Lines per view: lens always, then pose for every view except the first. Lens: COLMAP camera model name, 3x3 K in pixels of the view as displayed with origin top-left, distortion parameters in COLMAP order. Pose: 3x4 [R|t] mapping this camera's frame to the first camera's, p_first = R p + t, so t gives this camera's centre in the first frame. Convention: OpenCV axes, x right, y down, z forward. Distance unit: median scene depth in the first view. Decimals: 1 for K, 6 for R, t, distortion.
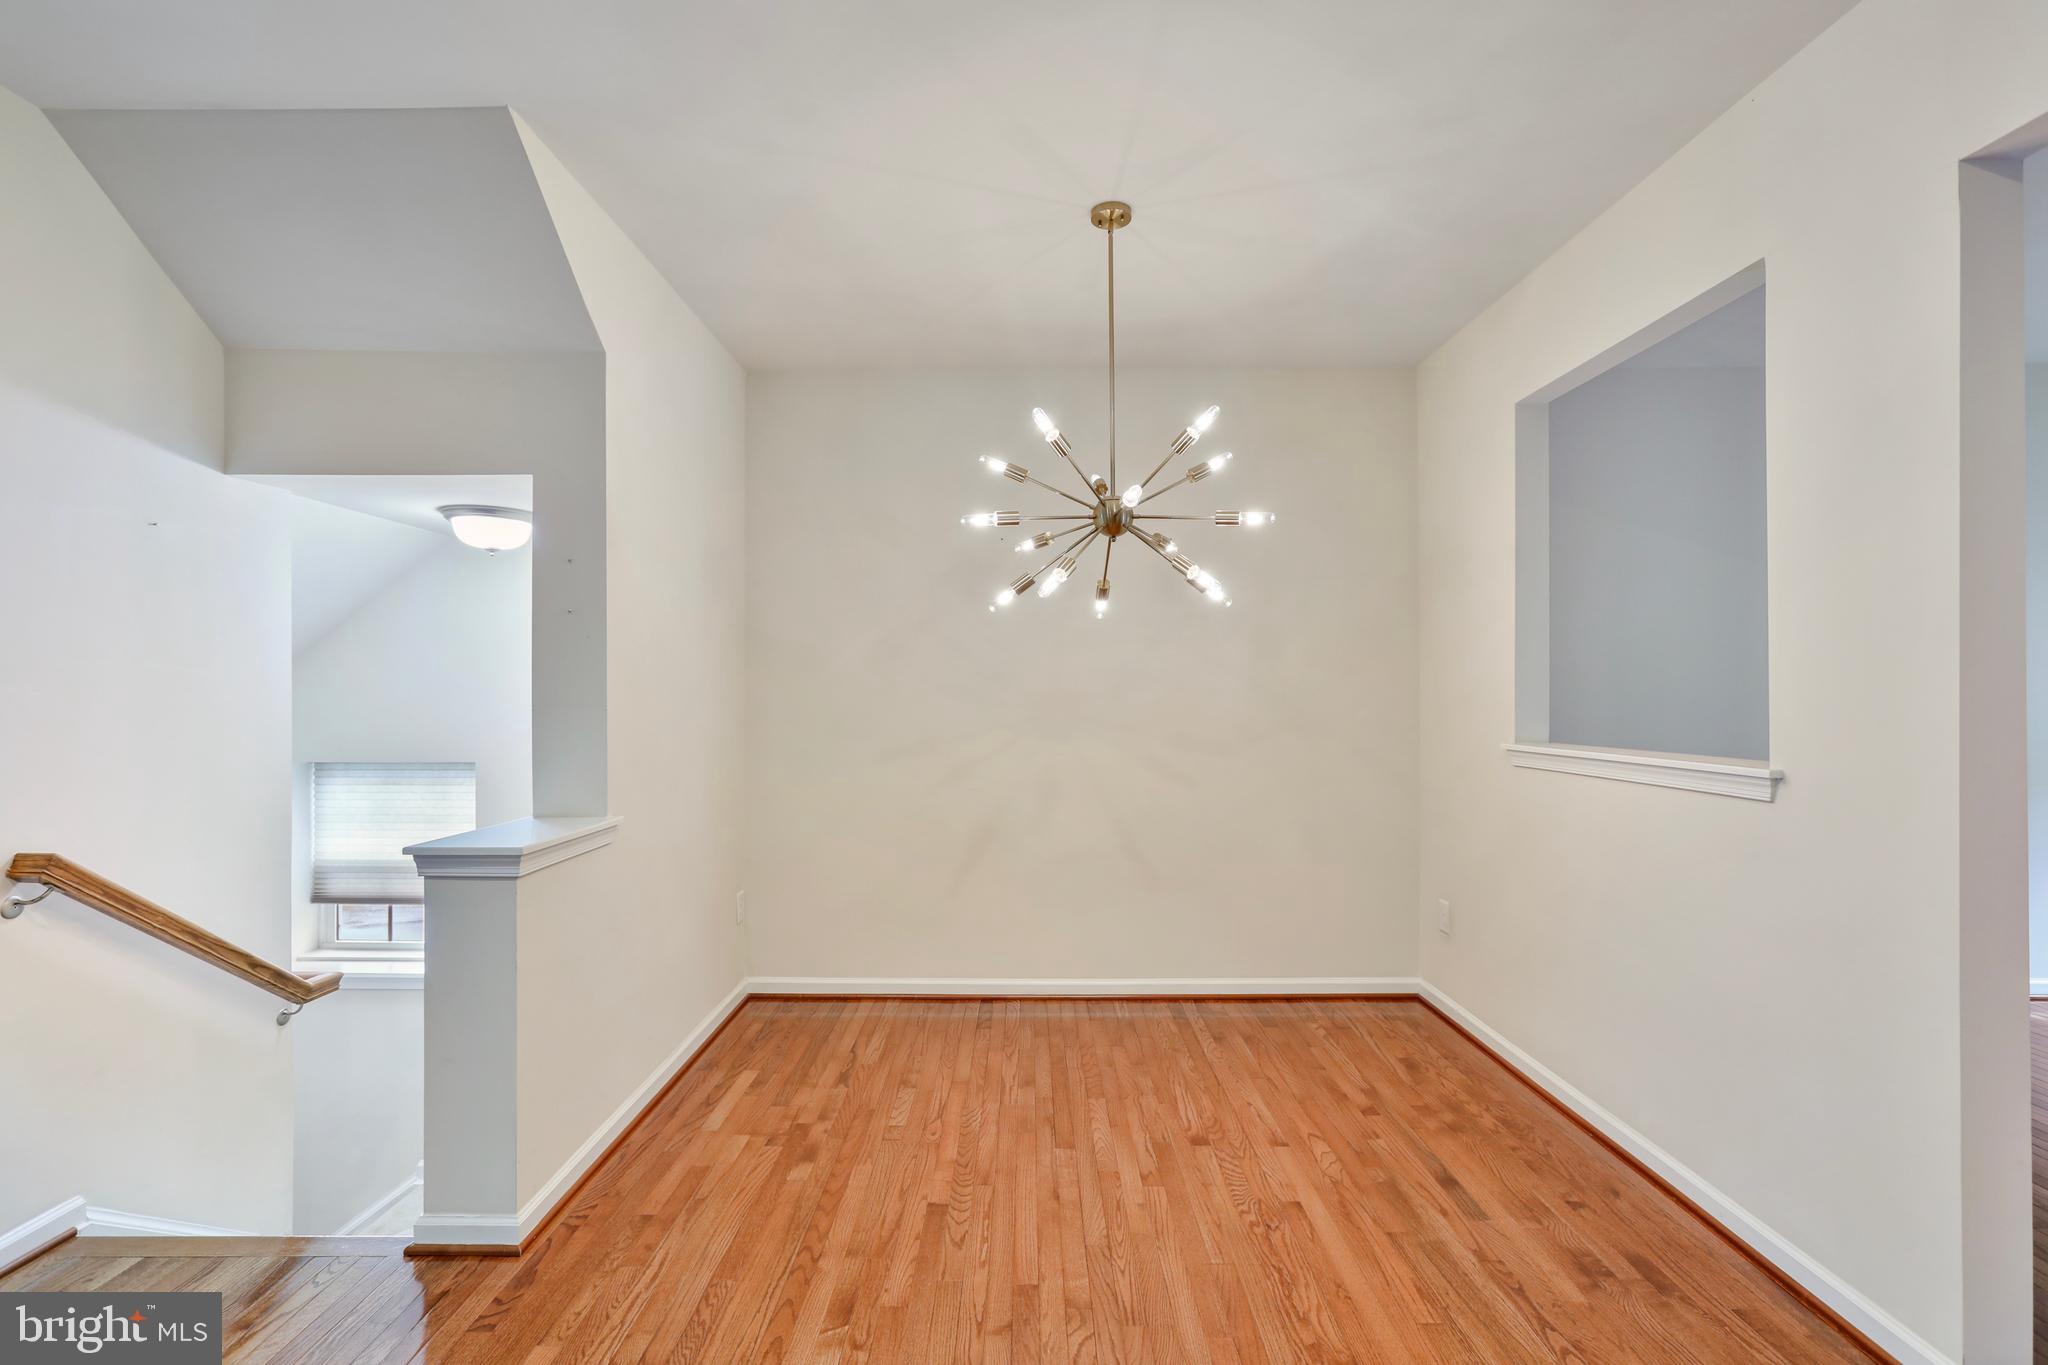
lens RADIAL K [[930.0, 0, 1009.0], [0, 930.0, 683.8], [0, 0, 1]] dist [-0.021850, 0.012974]
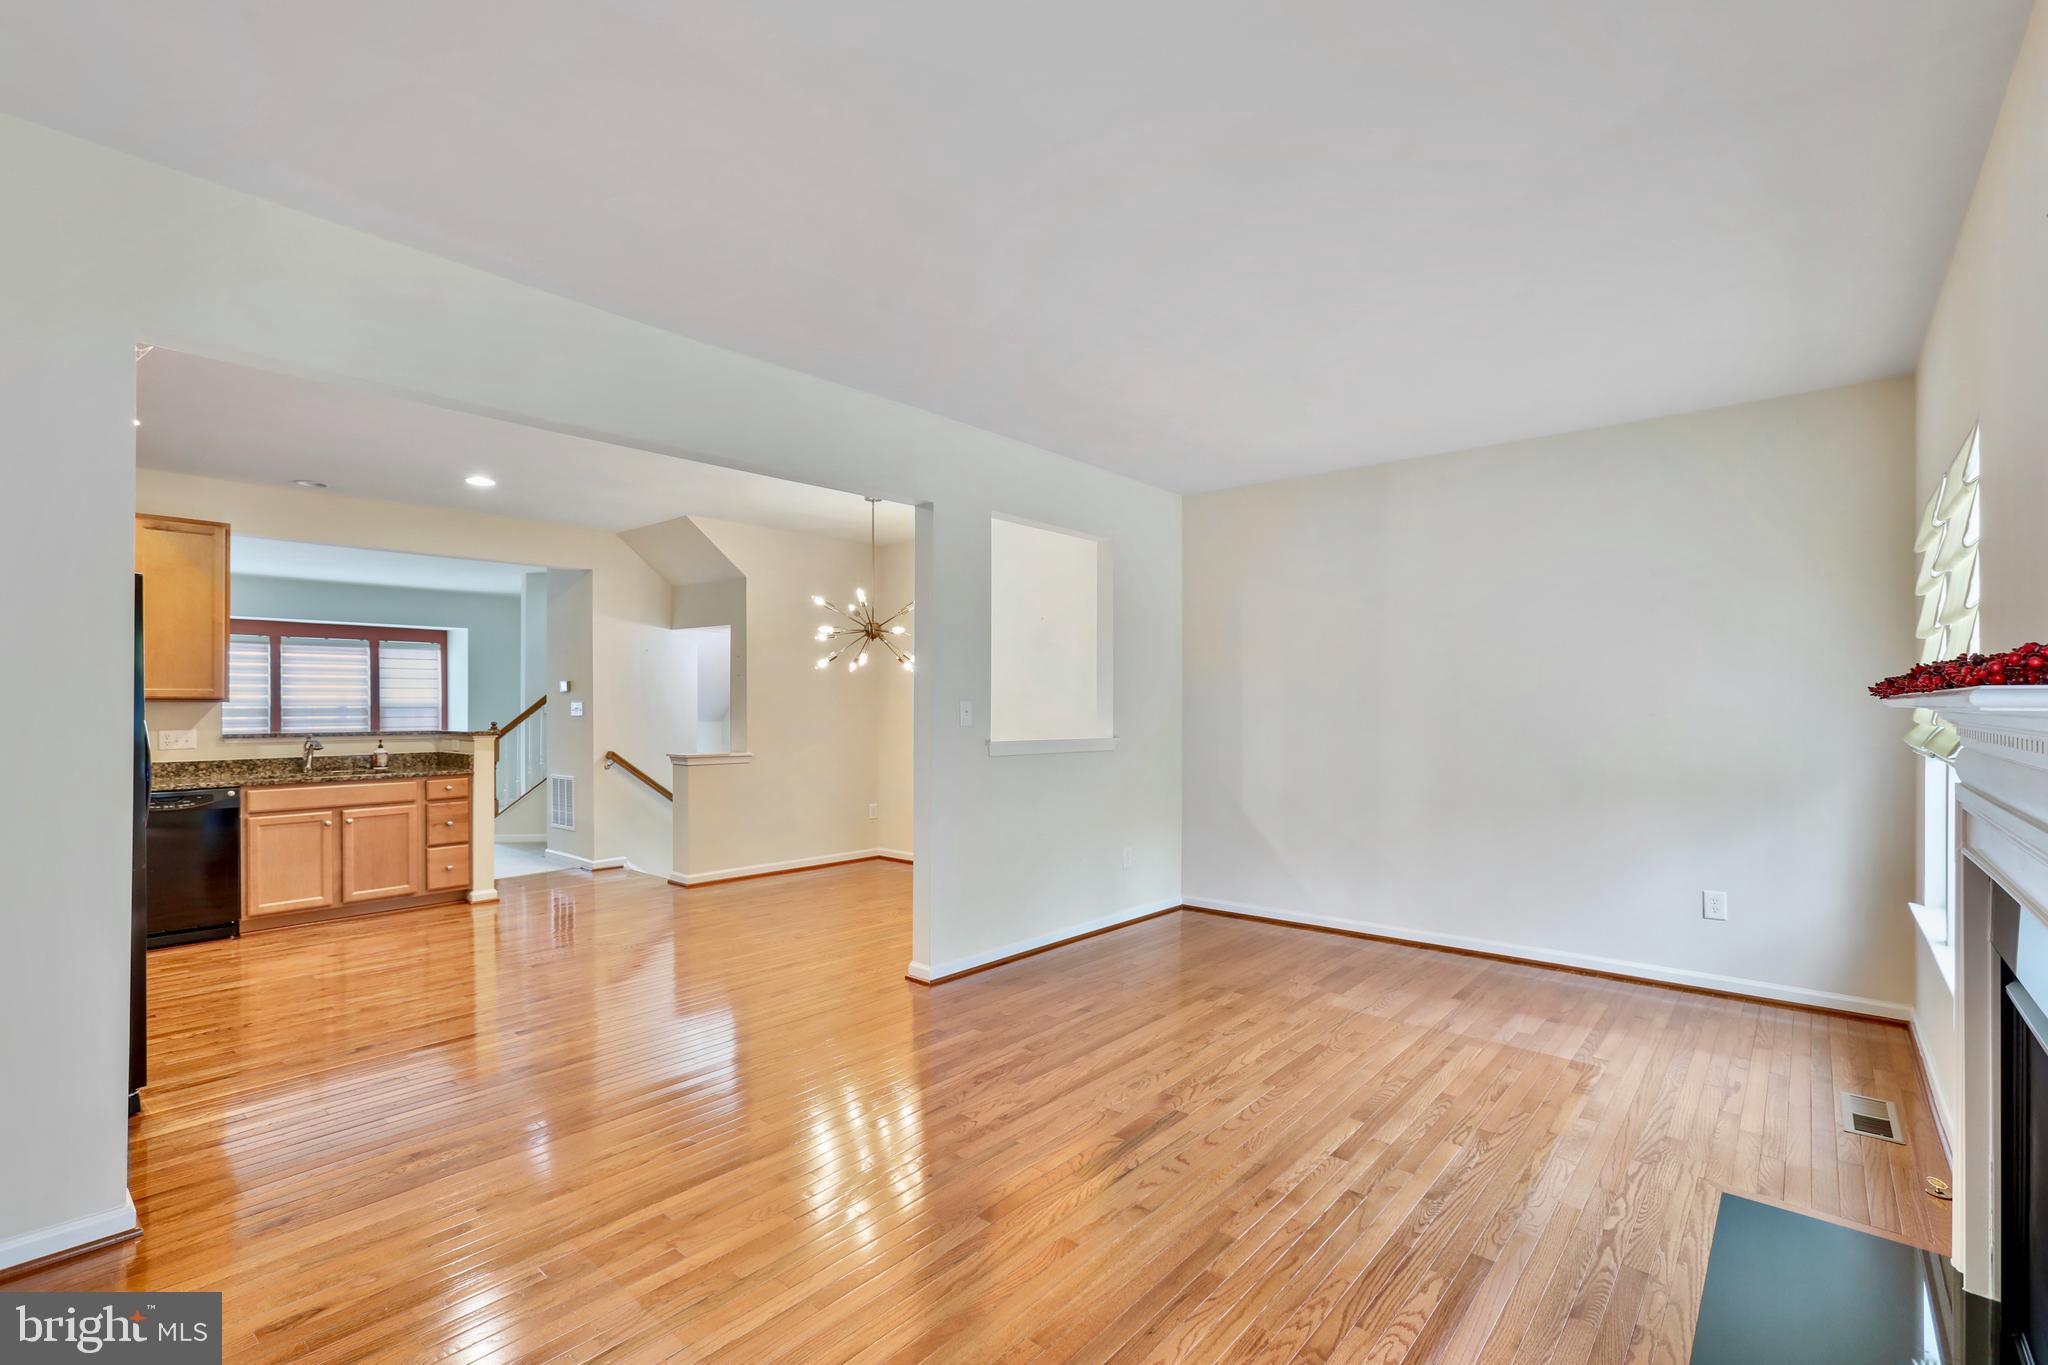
lens RADIAL K [[928.9, 0, 1021.2], [0, 928.9, 701.8], [0, 0, 1]] dist [-0.056461, 0.040542]
pose [[0.770226, 0.002745, -0.637766, 1.930753], [-0.000383, 0.999993, 0.003841, -0.012184], [0.637772, -0.002714, 0.770221, -0.558085]]
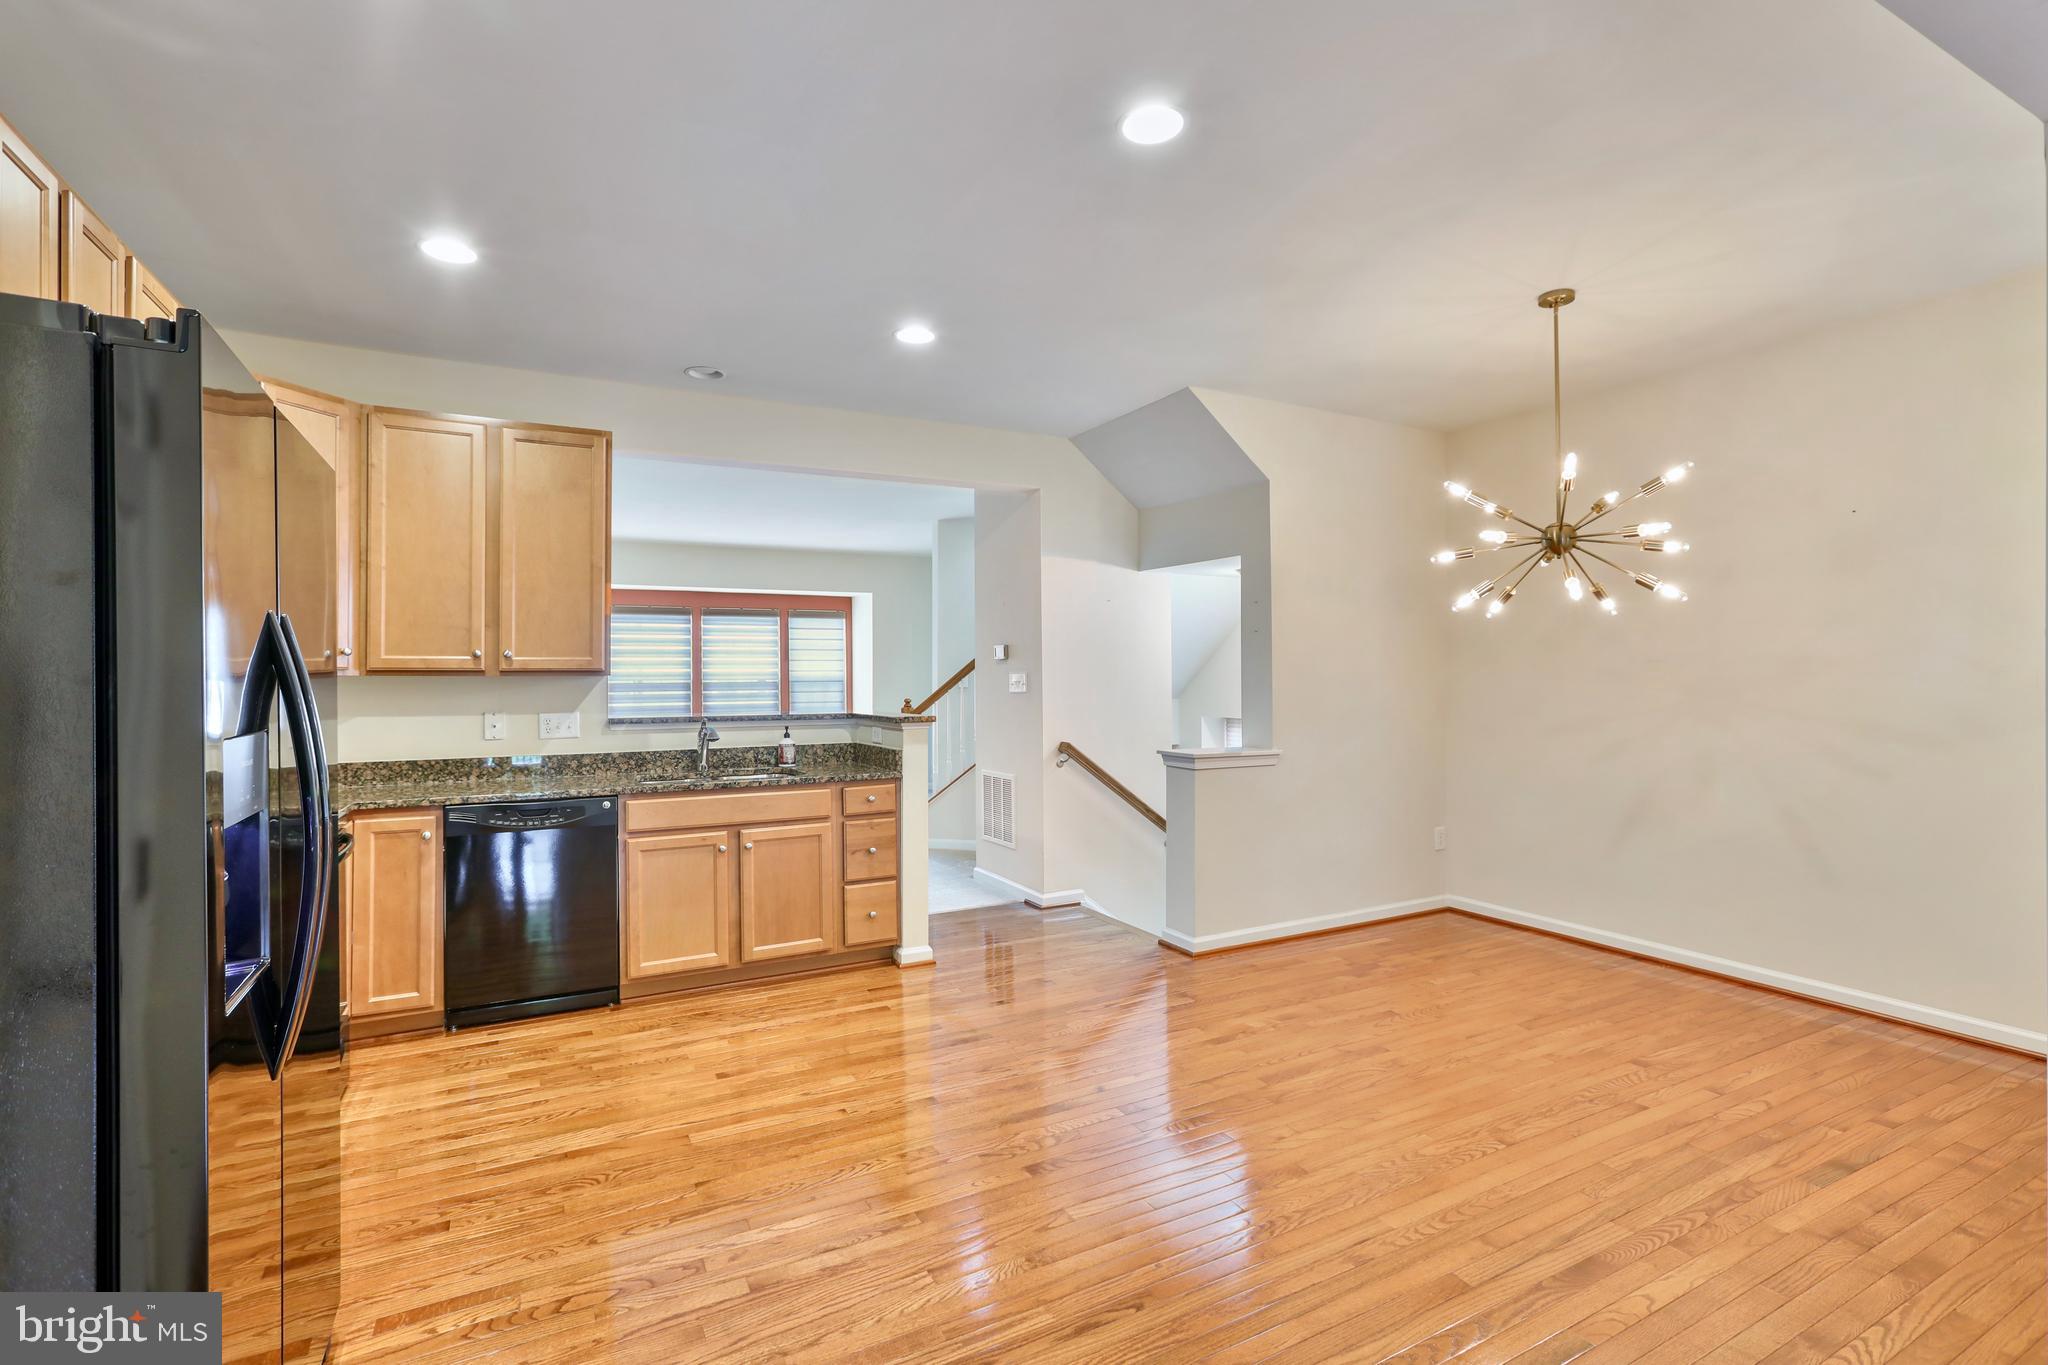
lens RADIAL K [[930.0, 0, 1009.0], [0, 930.0, 683.8], [0, 0, 1]] dist [-0.021850, 0.012974]
pose [[0.475630, 0.008825, -0.879601, 0.881953], [0.005996, 0.999894, 0.013275, -0.004878], [0.879625, -0.011588, 0.475526, -0.259035]]
